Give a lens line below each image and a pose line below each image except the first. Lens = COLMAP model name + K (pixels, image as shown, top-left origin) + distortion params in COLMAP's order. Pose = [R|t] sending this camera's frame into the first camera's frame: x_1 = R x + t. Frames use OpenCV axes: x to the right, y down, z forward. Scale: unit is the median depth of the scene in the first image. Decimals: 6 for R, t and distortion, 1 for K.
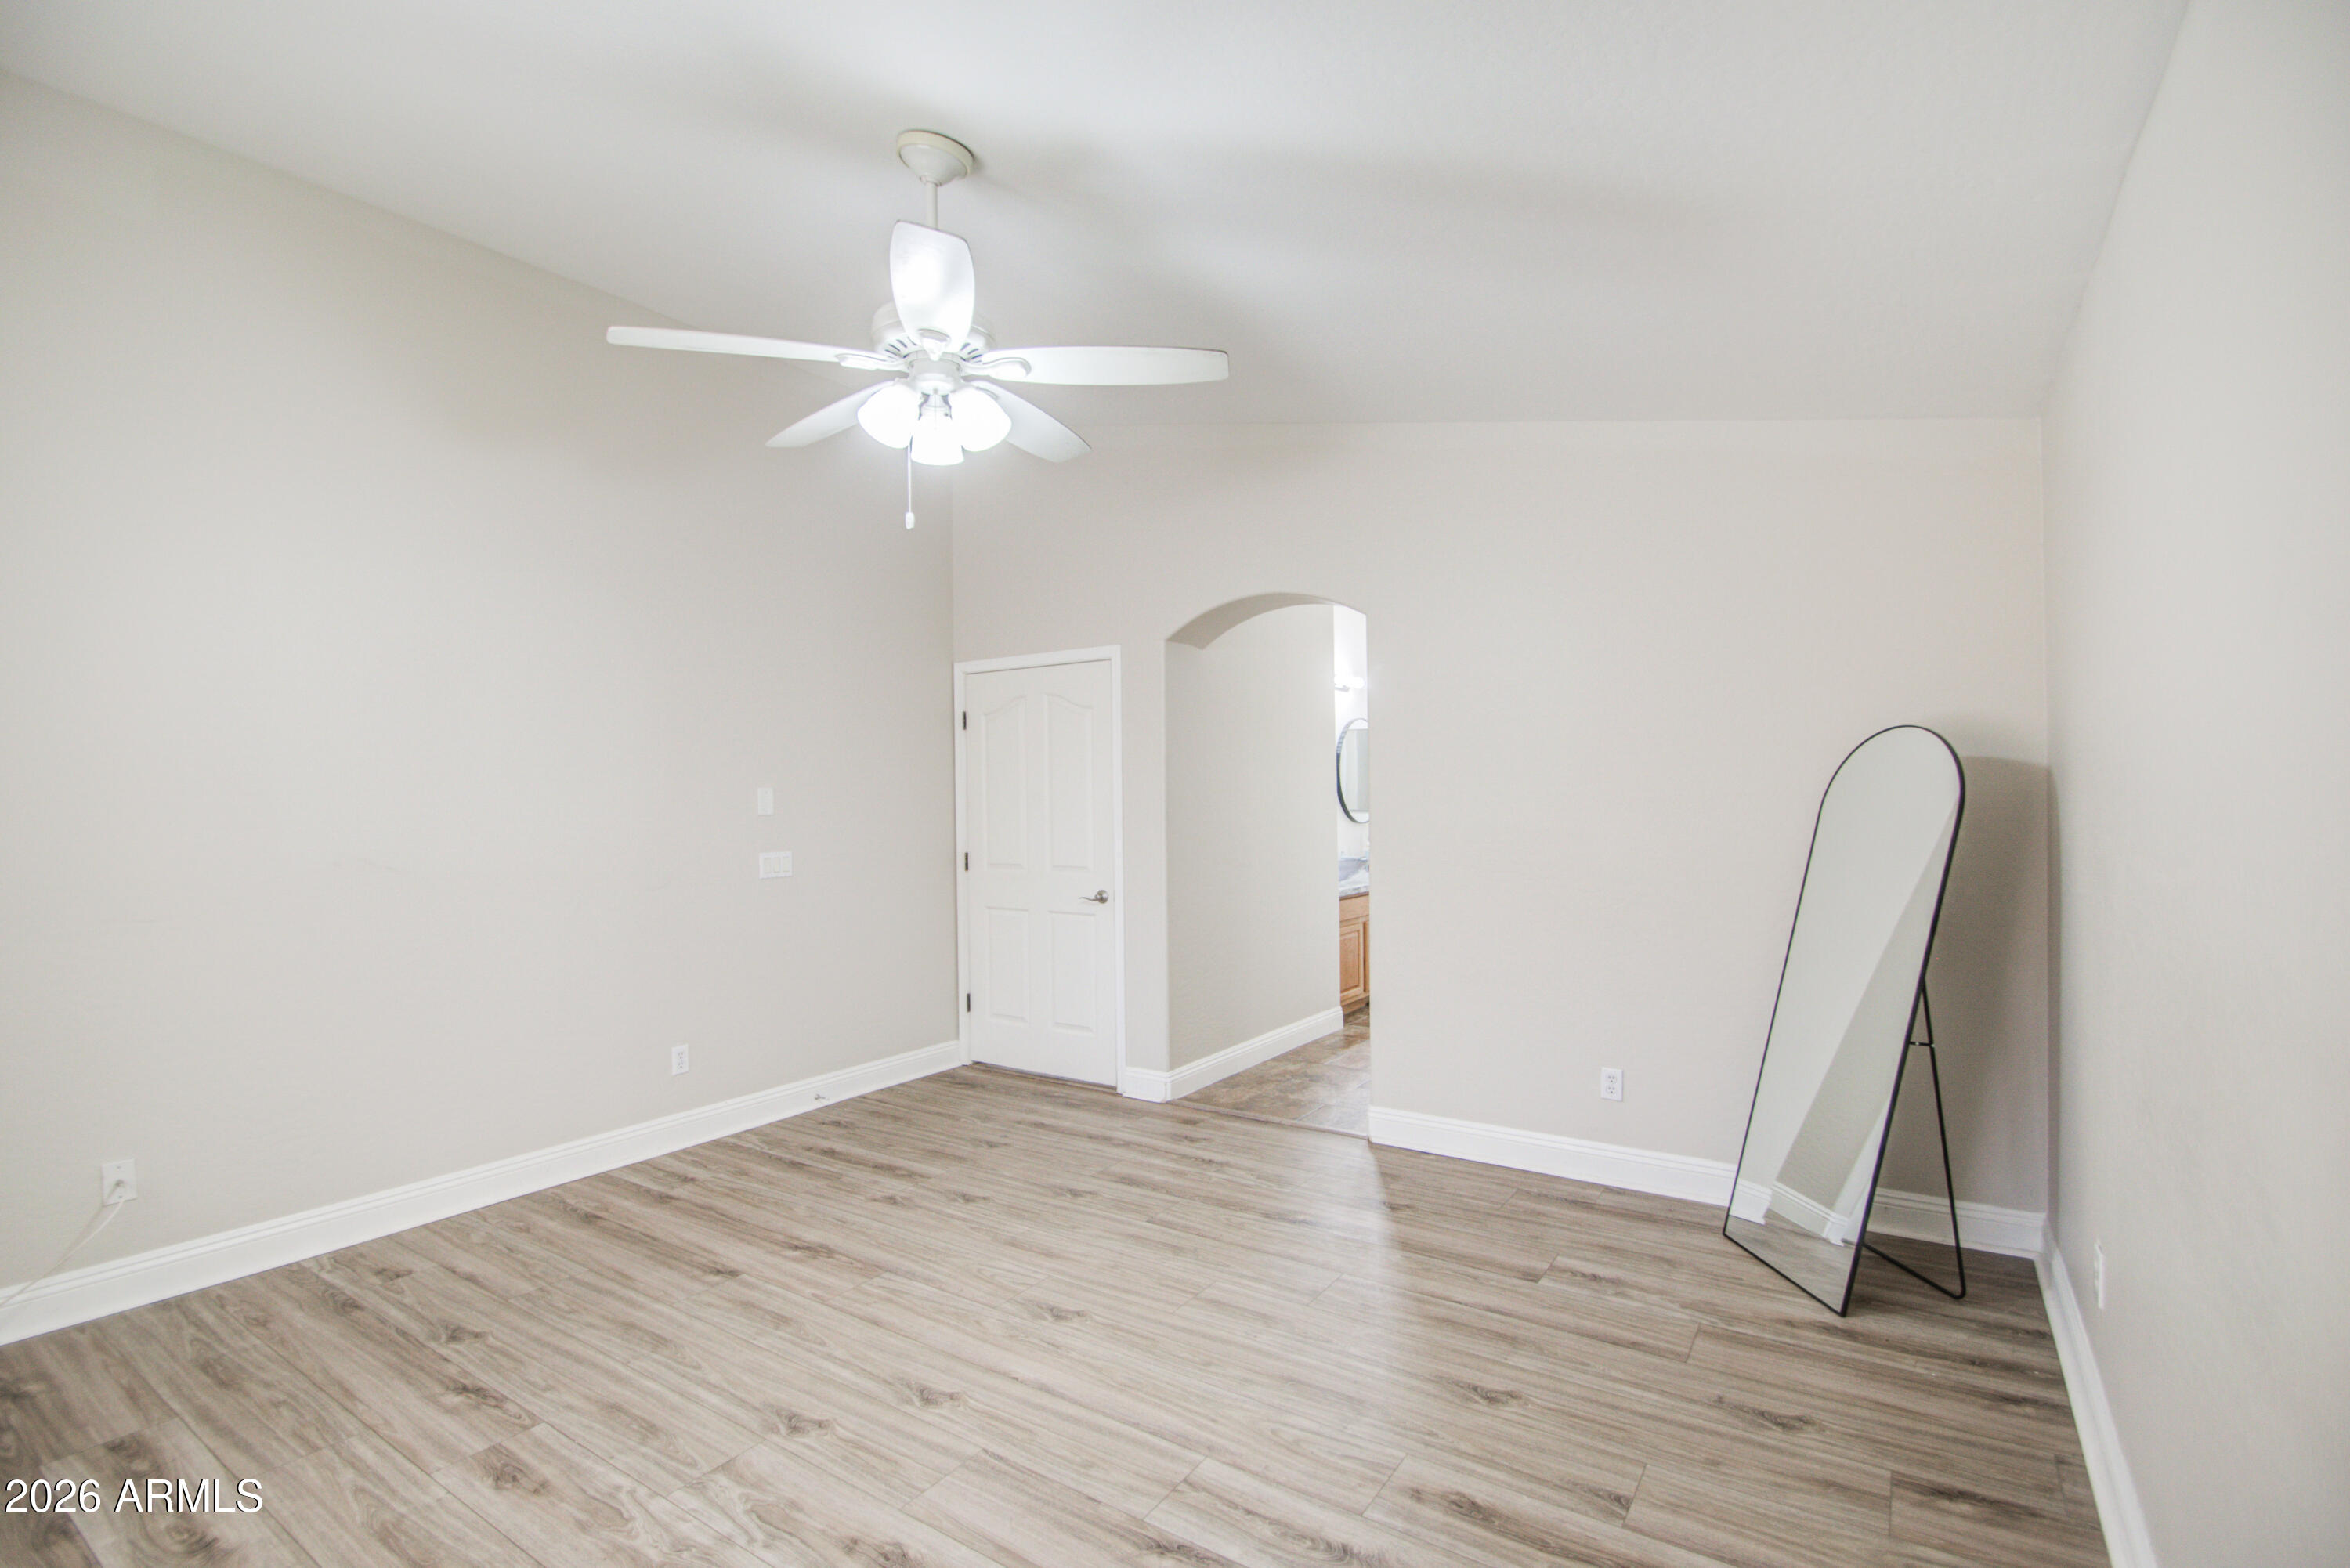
lens RADIAL K [[1053.0, 0, 1179.1], [0, 1053.0, 793.1], [0, 0, 1]] dist [0.000904, -0.009585]
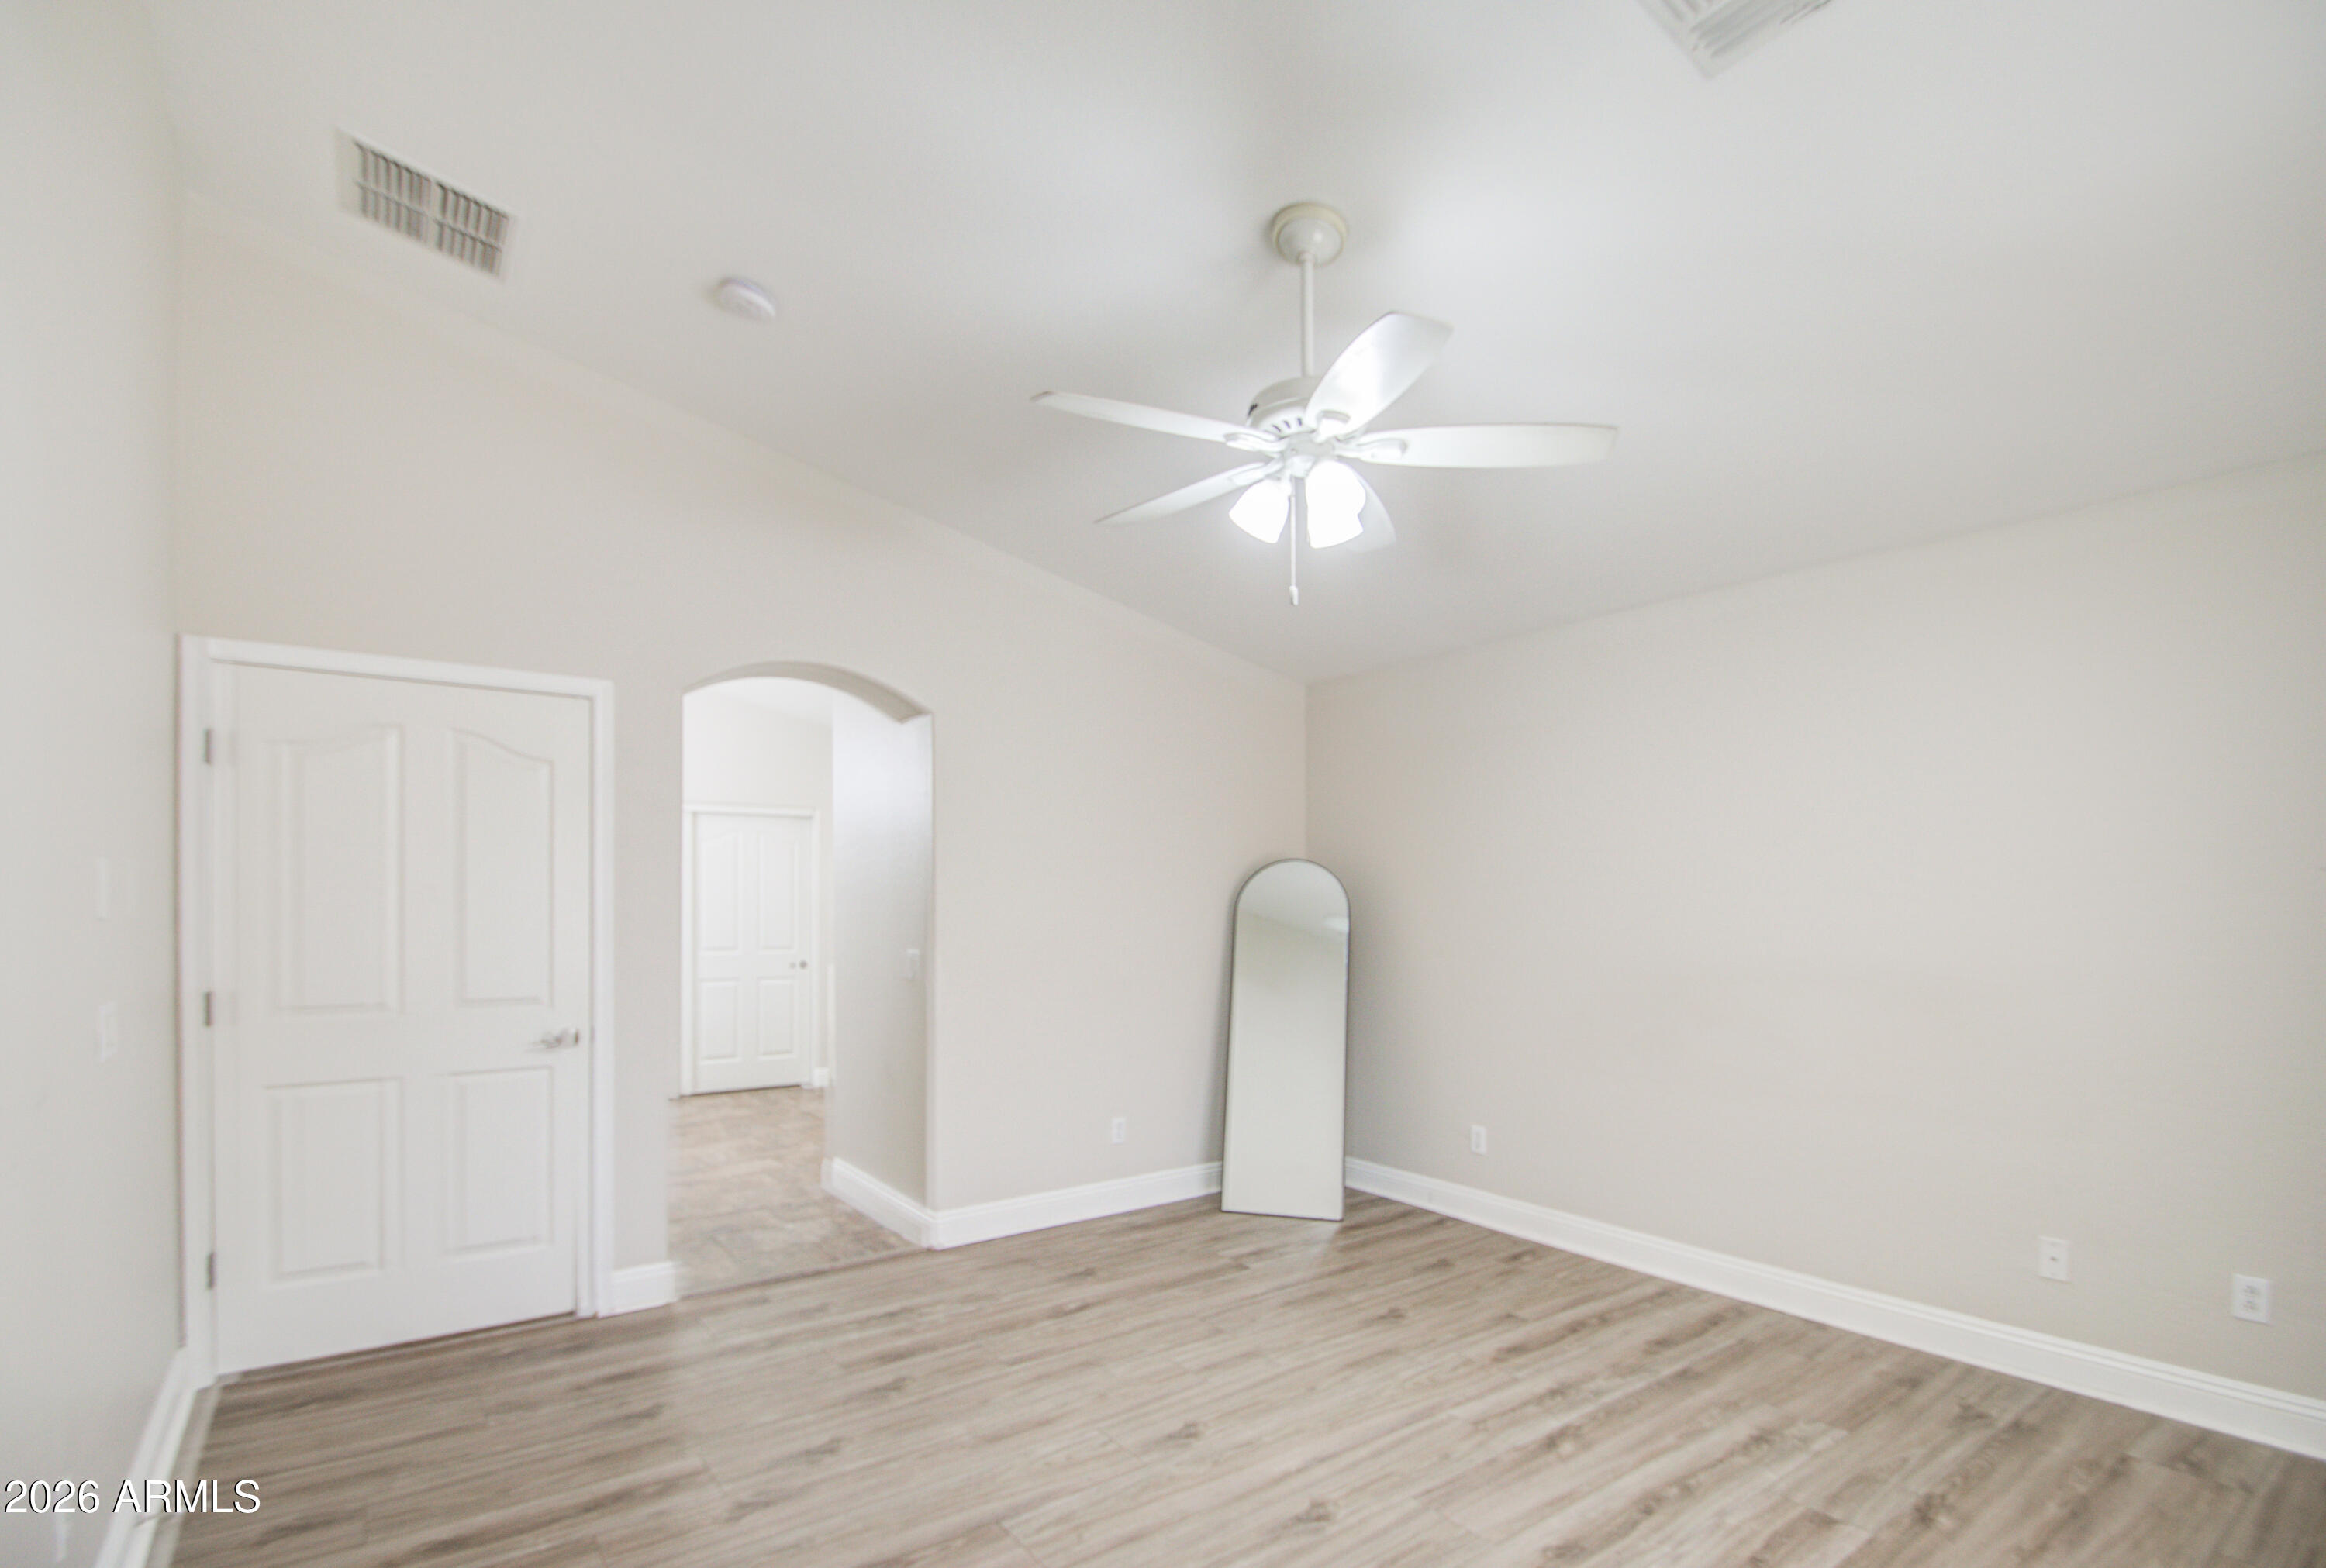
lens RADIAL K [[1084.6, 0, 1161.2], [0, 1084.6, 911.1], [0, 0, 1]] dist [0.001090, -0.019756]
pose [[0.354682, -0.000090, 0.934987, -0.943166], [-0.006167, 0.999978, 0.002436, 0.015587], [-0.934967, -0.006630, 0.354673, 0.610714]]
